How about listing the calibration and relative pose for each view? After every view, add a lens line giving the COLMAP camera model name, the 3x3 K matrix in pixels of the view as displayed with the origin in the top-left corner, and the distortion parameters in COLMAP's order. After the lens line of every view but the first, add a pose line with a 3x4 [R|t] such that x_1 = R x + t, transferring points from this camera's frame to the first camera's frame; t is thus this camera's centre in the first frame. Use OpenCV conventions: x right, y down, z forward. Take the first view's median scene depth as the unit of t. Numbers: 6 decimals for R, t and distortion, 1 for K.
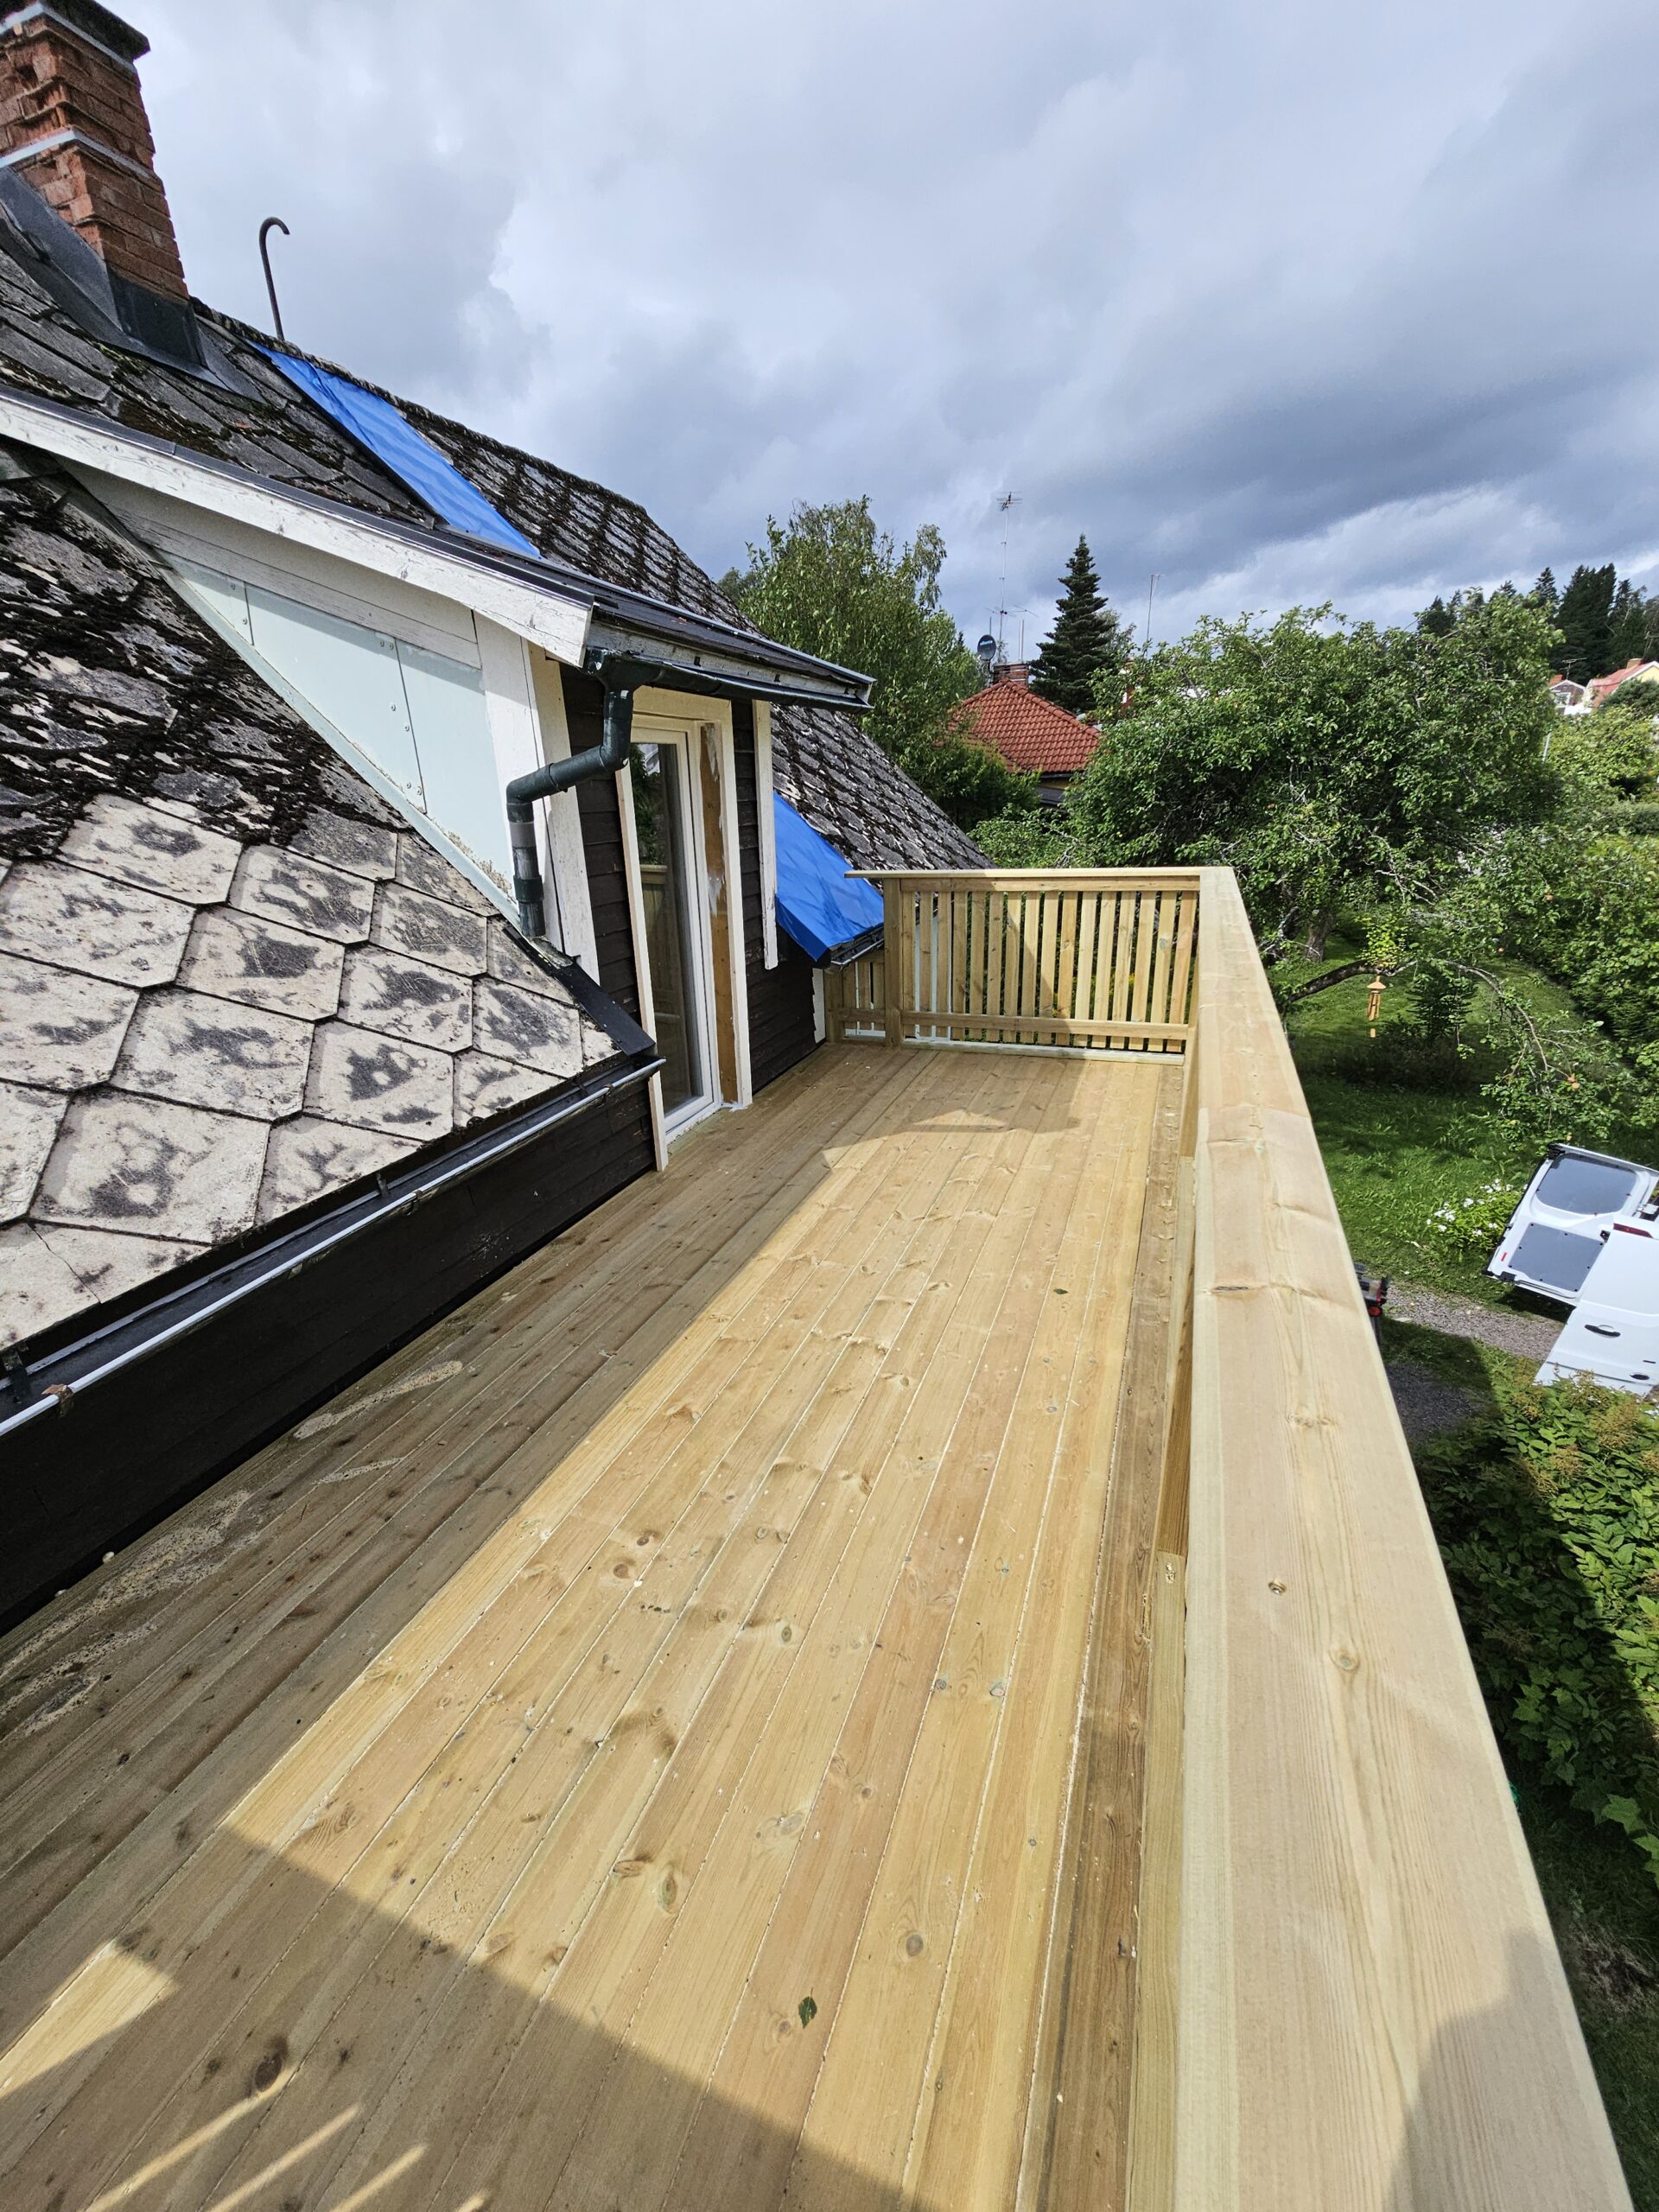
lens RADIAL K [[904.0, 0, 824.3], [0, 904.0, 1118.4], [0, 0, 1]] dist [-0.002831, 0.000301]
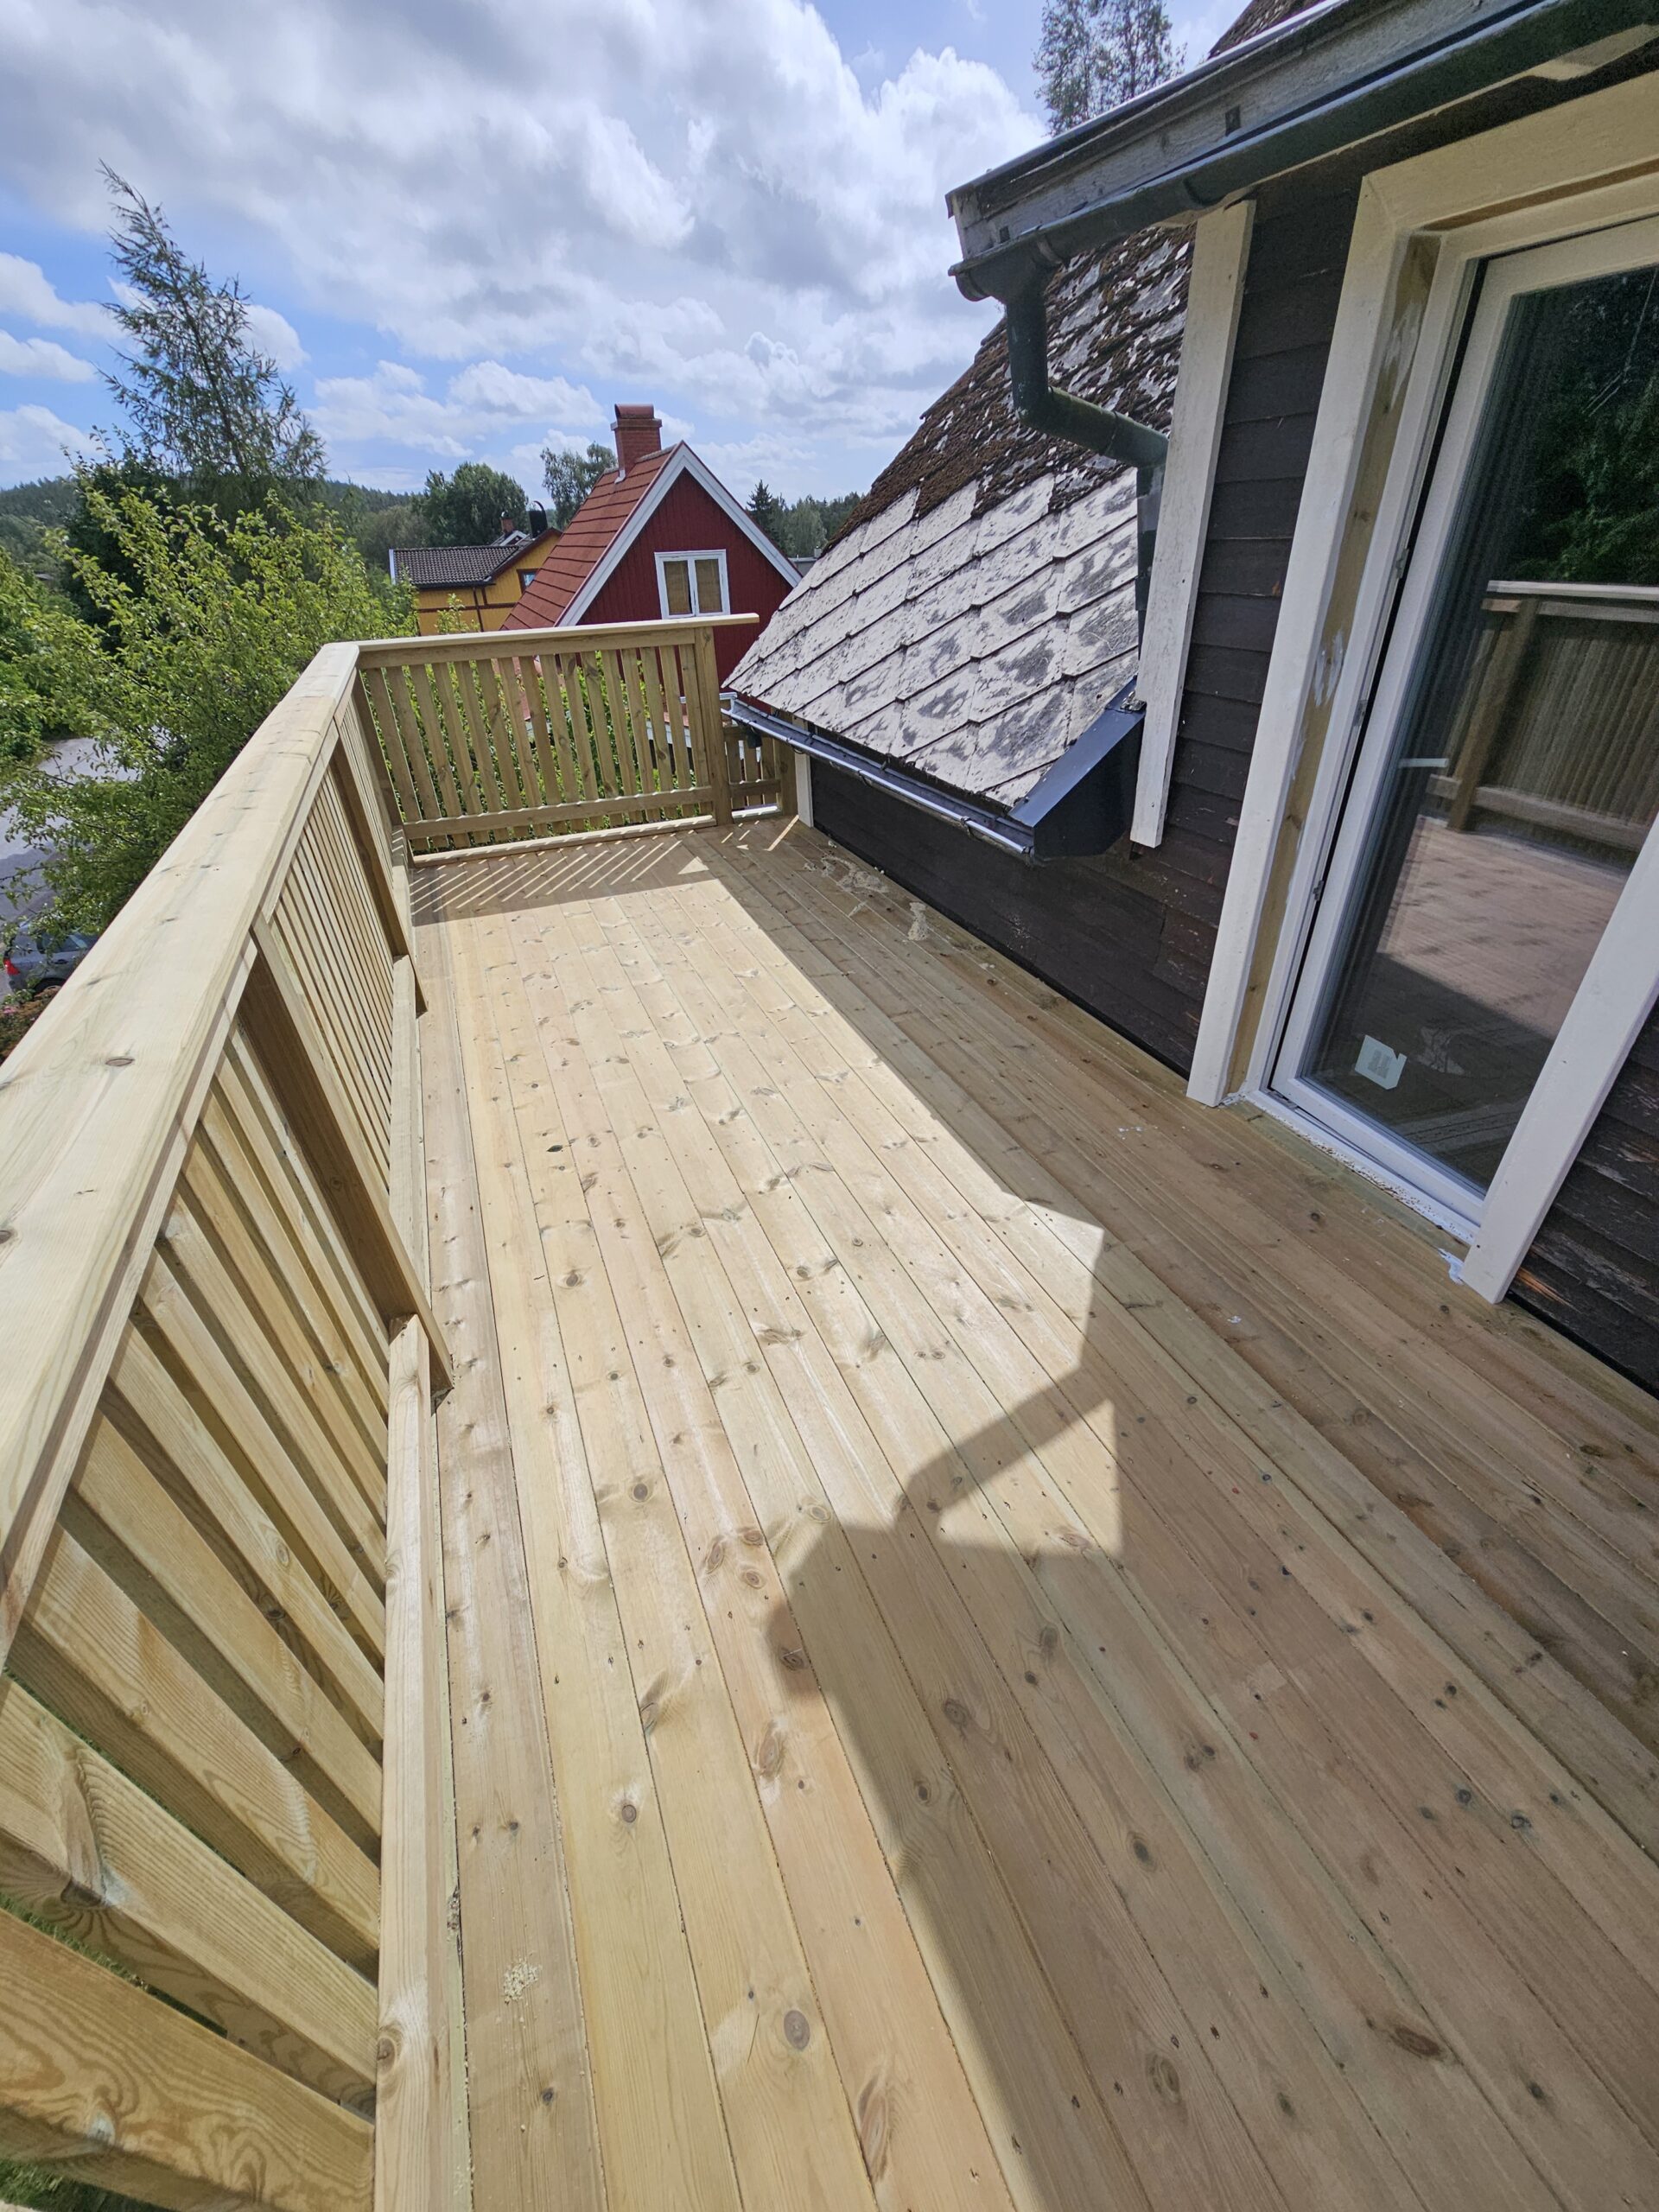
lens RADIAL K [[904.0, 0, 824.3], [0, 904.0, 1118.4], [0, 0, 1]] dist [-0.002831, 0.000301]
pose [[-0.727268, 0.430350, -0.534678, 0.553730], [-0.172938, 0.638979, 0.749532, -0.558927], [0.664209, 0.637577, -0.390285, 1.568888]]
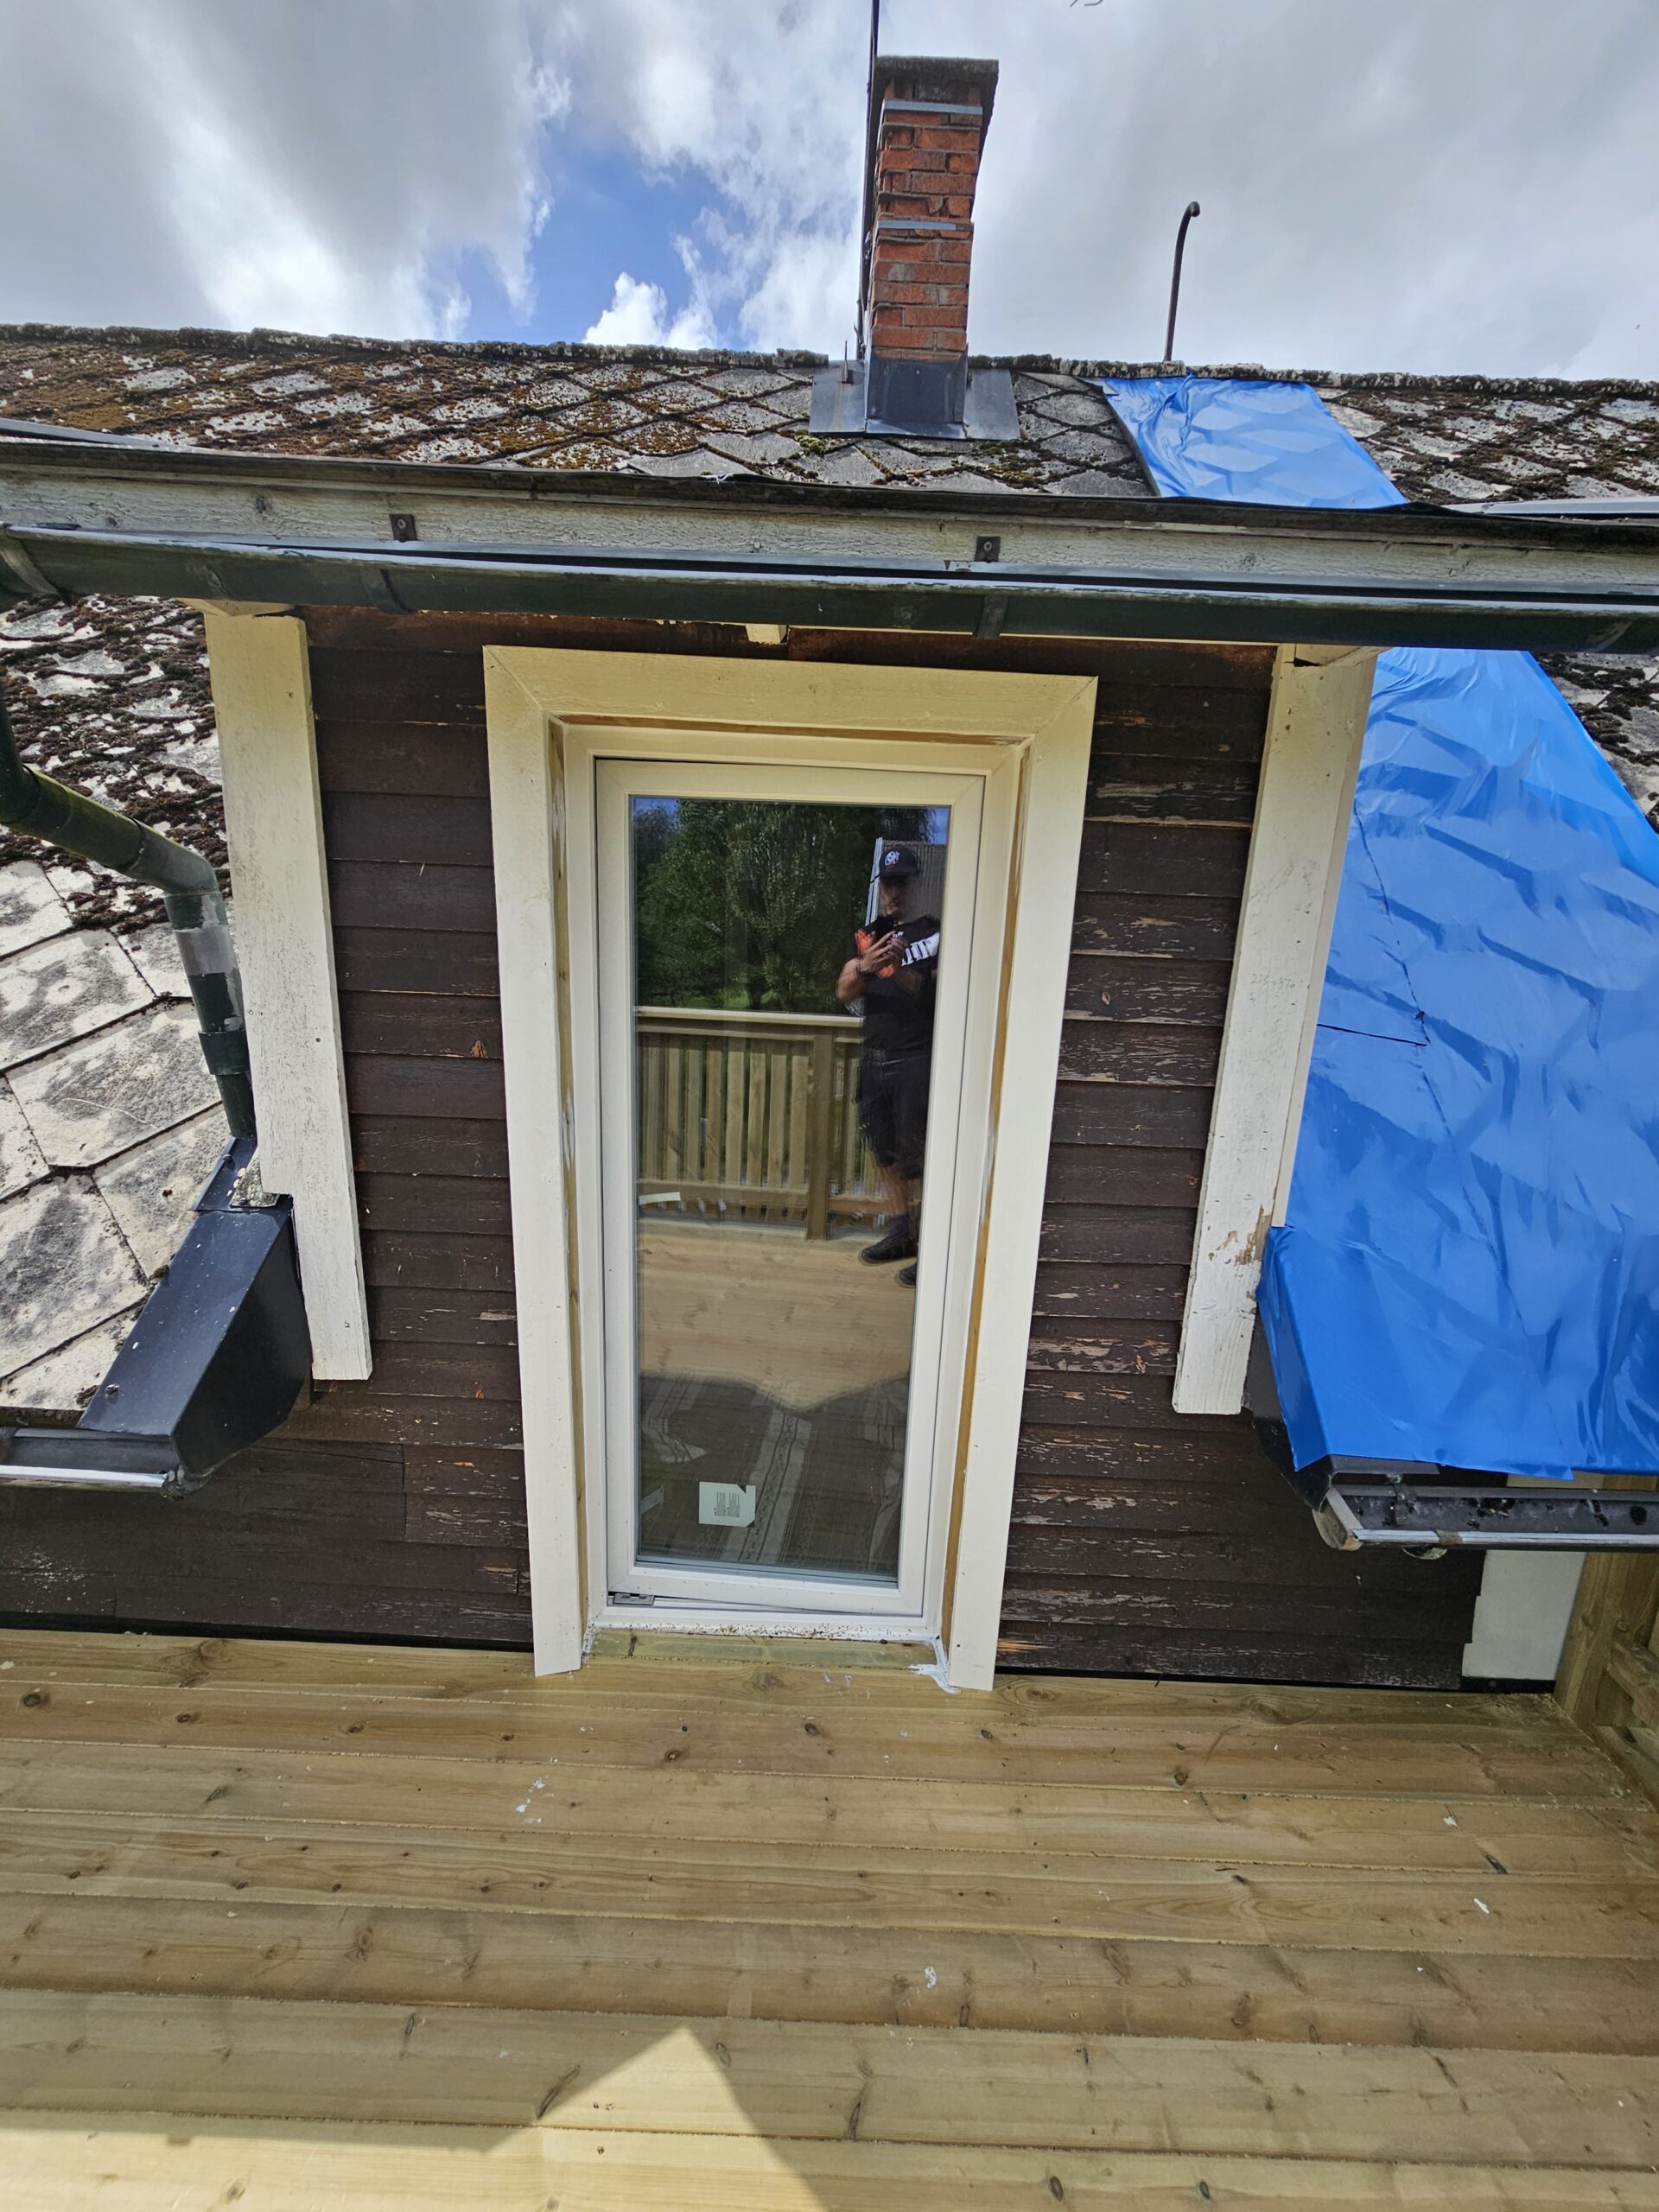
lens RADIAL K [[899.4, 0, 826.8], [0, 899.4, 1122.0], [0, 0, 1]] dist [-0.003701, 0.000191]
pose [[0.350167, 0.247743, -0.903331, 0.321563], [-0.372692, 0.921615, 0.108287, -0.450171], [0.859351, 0.298745, 0.415051, 1.219050]]
